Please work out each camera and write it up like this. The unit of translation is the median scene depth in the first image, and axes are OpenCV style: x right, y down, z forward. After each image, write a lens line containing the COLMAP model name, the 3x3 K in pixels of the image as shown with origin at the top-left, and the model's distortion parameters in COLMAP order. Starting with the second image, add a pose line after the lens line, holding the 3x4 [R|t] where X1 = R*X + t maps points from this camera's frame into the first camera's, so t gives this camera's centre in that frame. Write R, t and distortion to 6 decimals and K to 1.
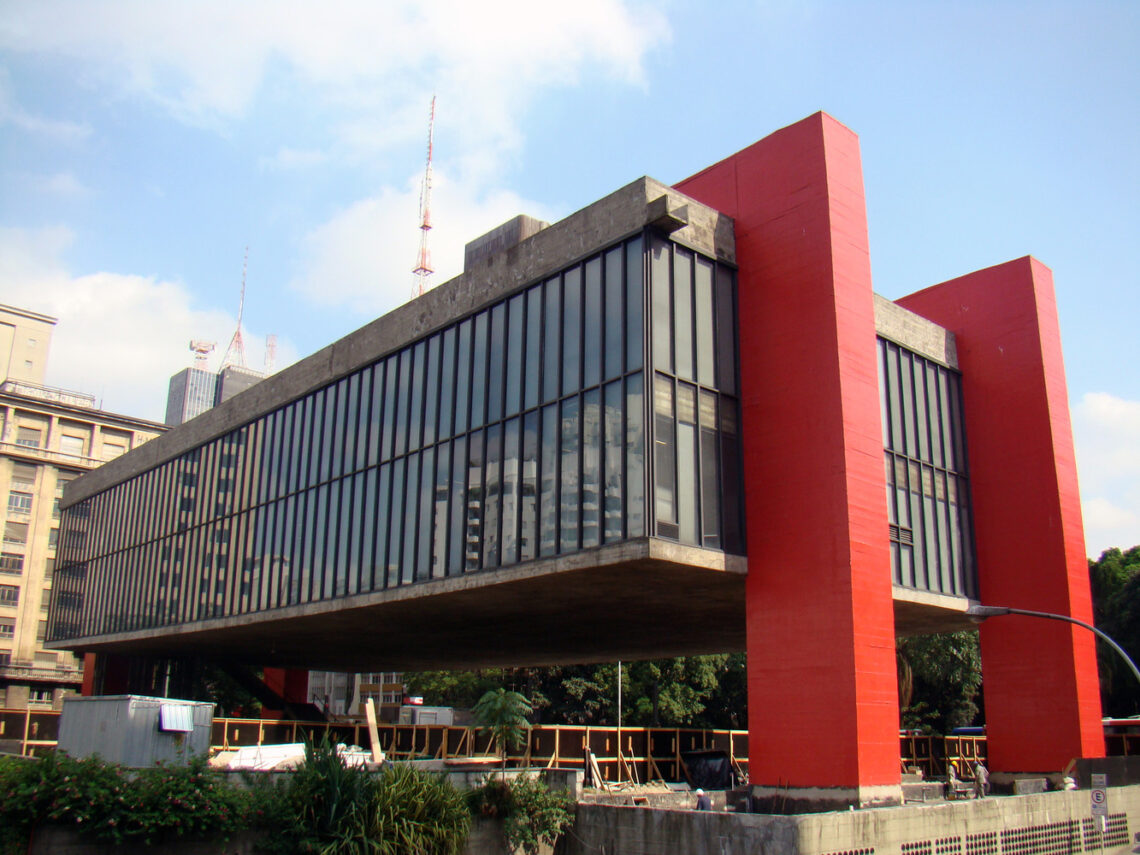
lens RADIAL K [[1066.4, 0, 570.0], [0, 1066.4, 427.5], [0, 0, 1]] dist [-0.086742, -0.001942]
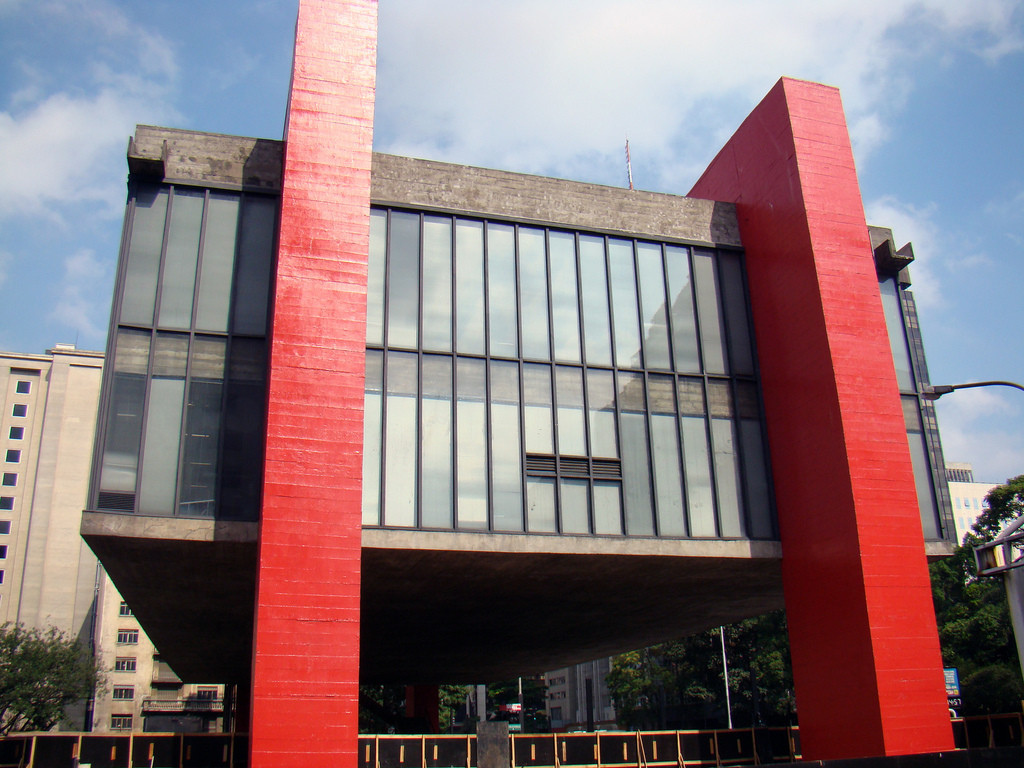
lens RADIAL K [[957.9, 0, 512.0], [0, 957.9, 384.0], [0, 0, 1]] dist [-0.086742, -0.001942]
pose [[0.889282, -0.192783, -0.414744, 0.630430], [0.159031, 0.980576, -0.114805, 0.125414], [0.428820, 0.036137, 0.902667, 0.389698]]
